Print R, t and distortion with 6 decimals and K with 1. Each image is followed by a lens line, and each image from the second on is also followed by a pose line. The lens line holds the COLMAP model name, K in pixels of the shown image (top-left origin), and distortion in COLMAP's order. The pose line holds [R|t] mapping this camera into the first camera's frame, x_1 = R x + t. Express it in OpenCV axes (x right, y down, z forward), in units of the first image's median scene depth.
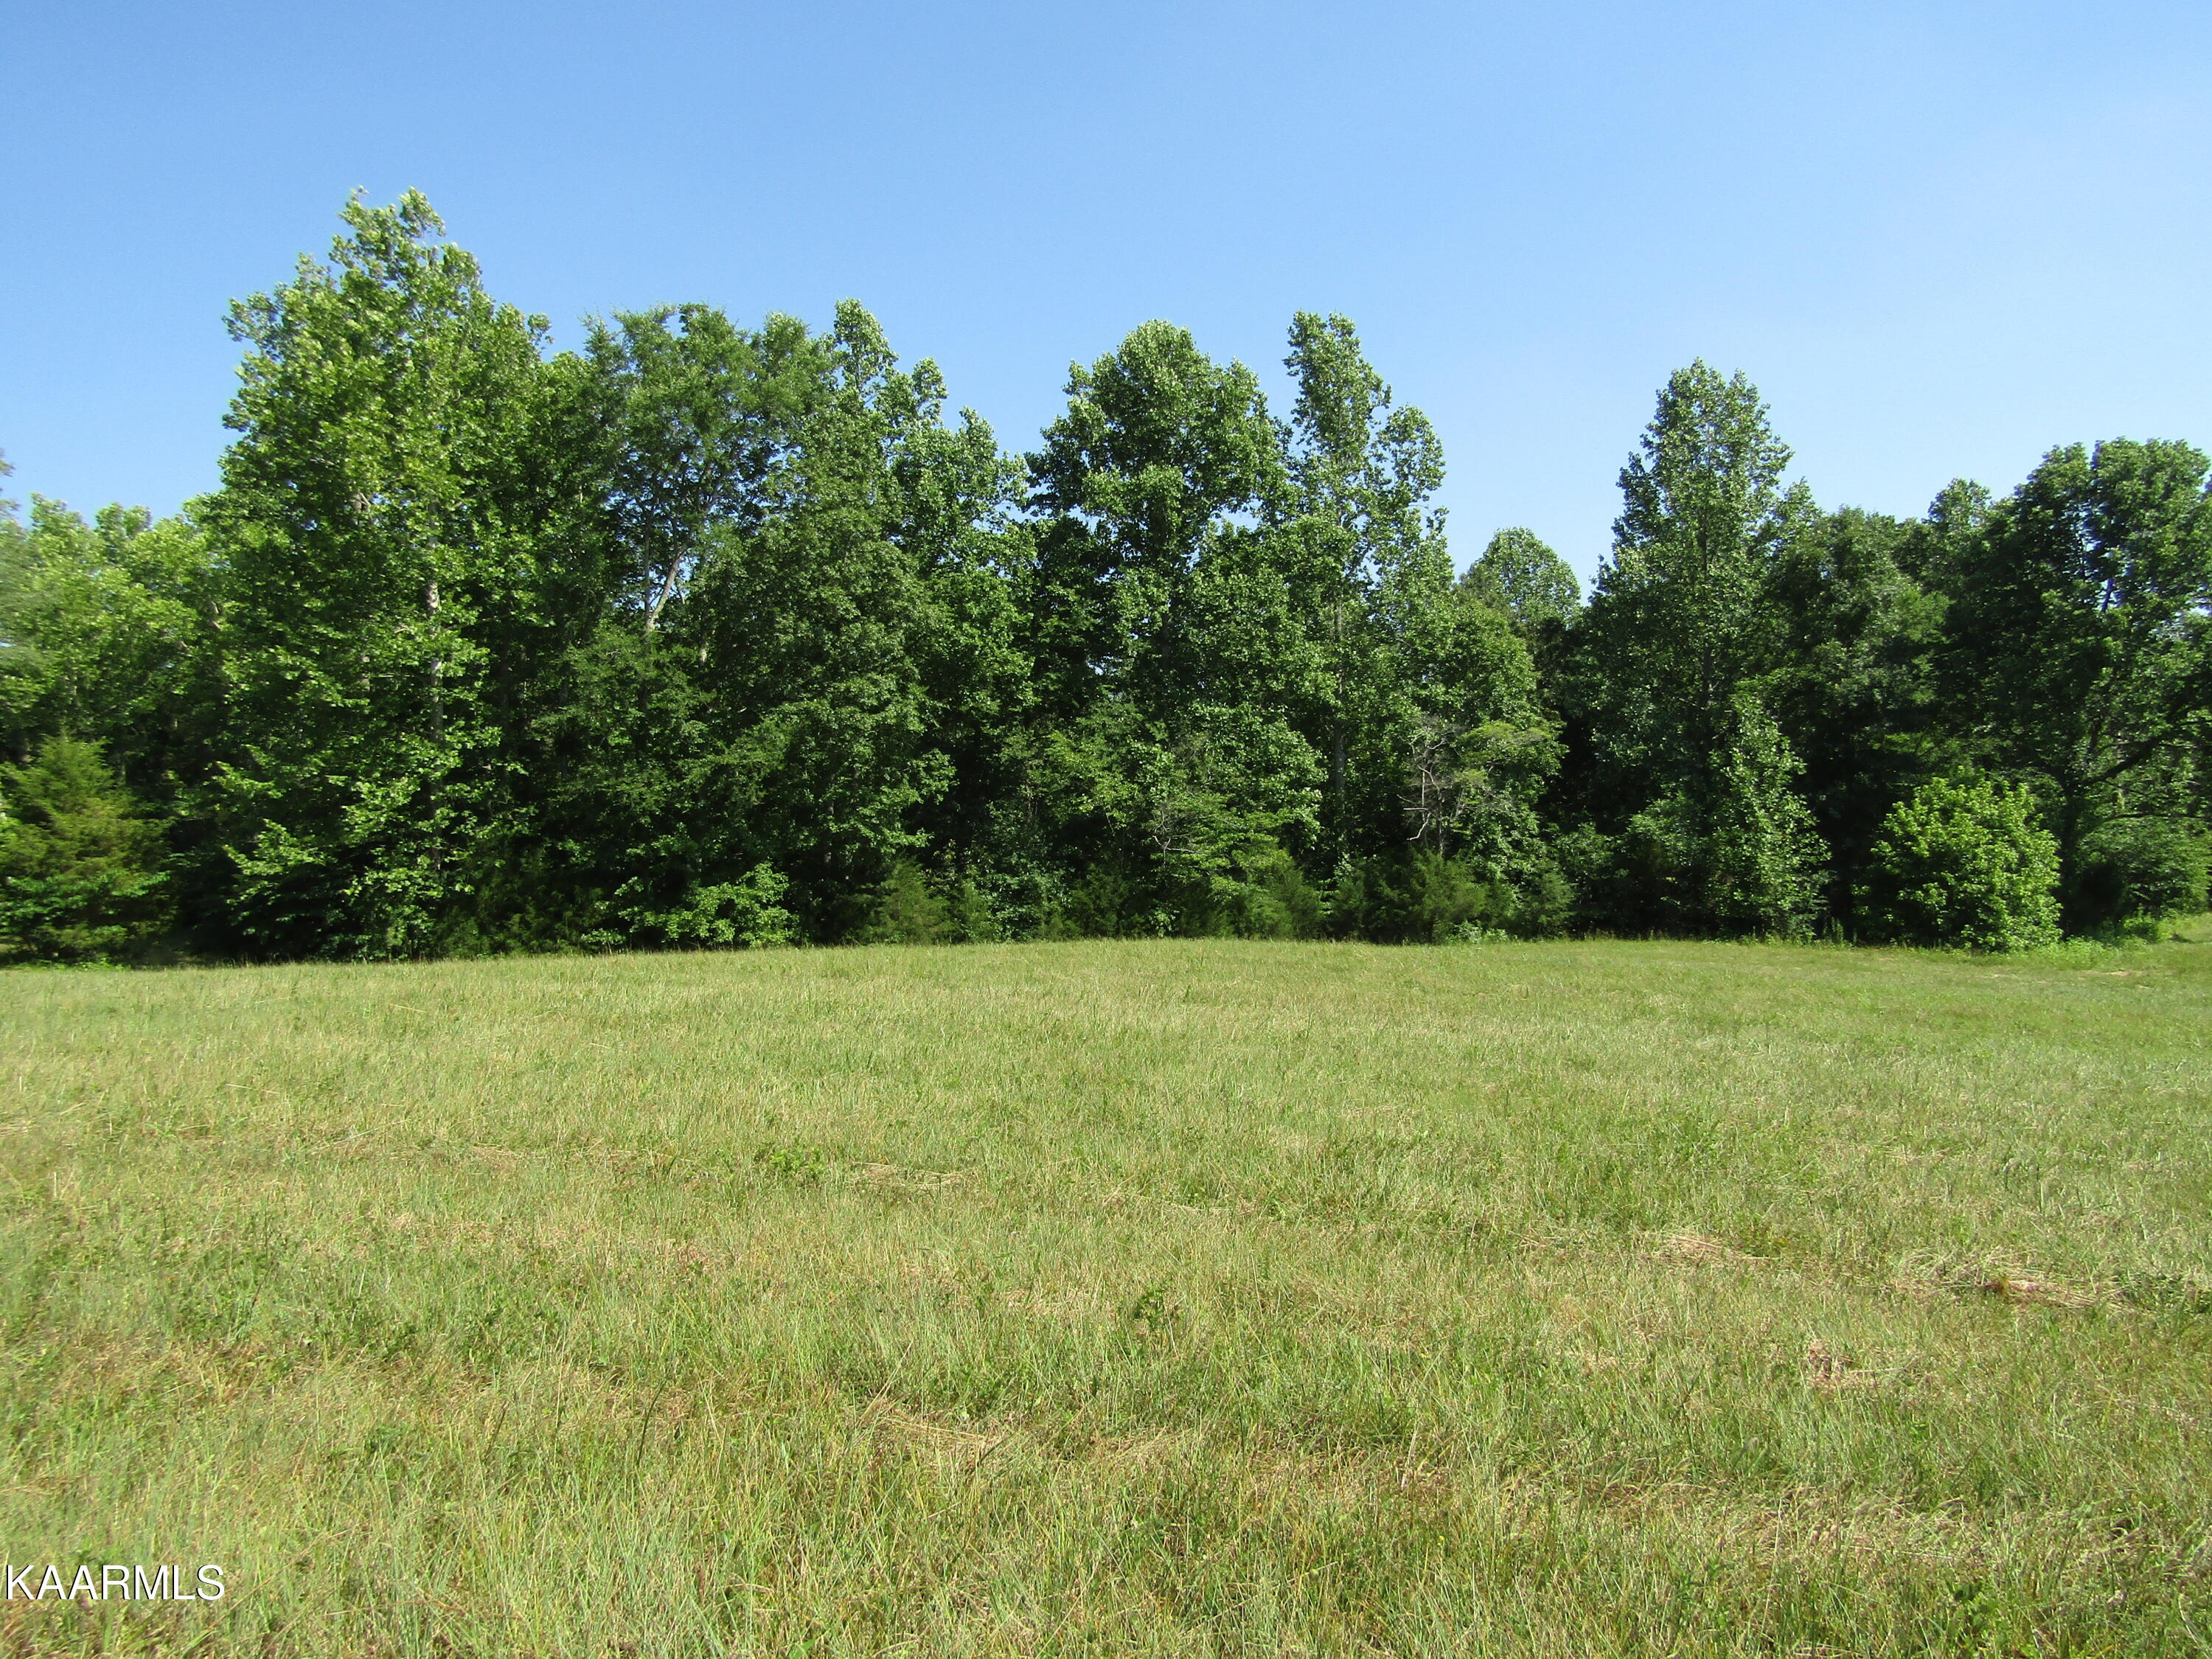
lens RADIAL K [[1557.1, 0, 1107.0], [0, 1557.1, 829.2], [0, 0, 1]] dist [-0.014772, 0.002561]
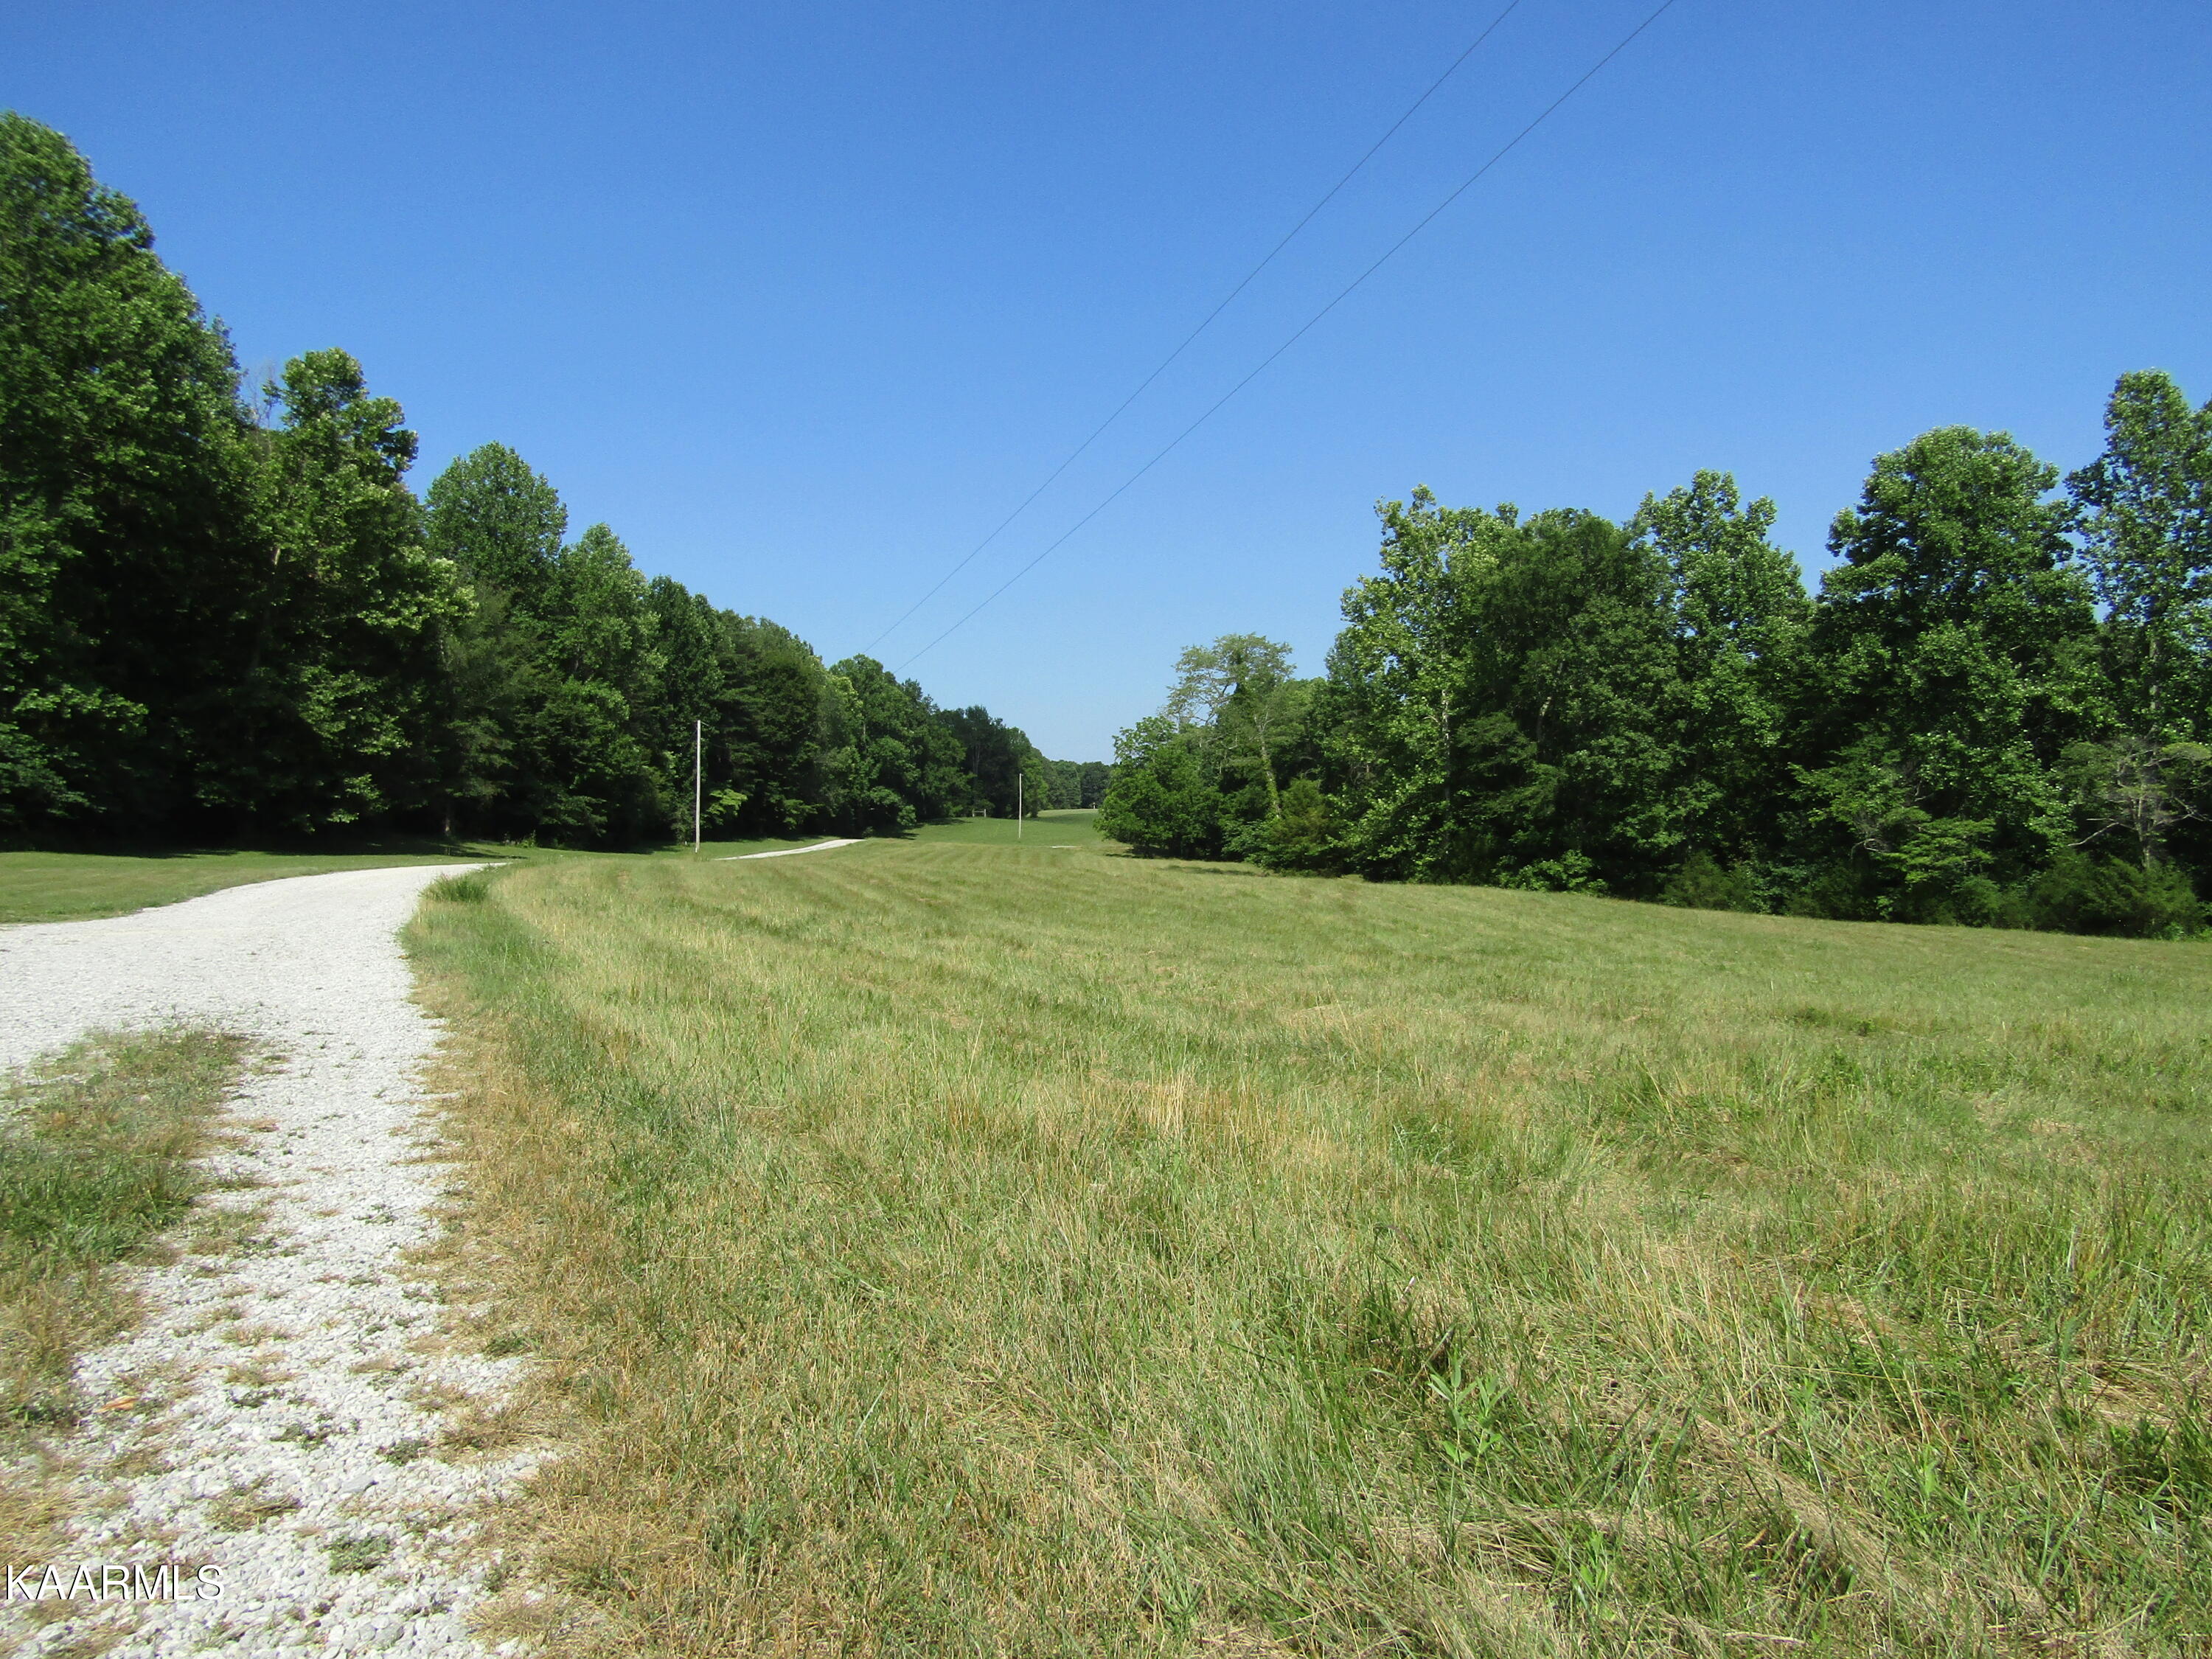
lens RADIAL K [[1557.1, 0, 1106.1], [0, 1557.1, 809.6], [0, 0, 1]] dist [-0.014772, 0.002561]
pose [[0.491621, -0.001669, -0.870808, 0.830219], [-0.014335, 0.999847, -0.010009, 0.002060], [0.870691, 0.017404, 0.491522, -0.205060]]
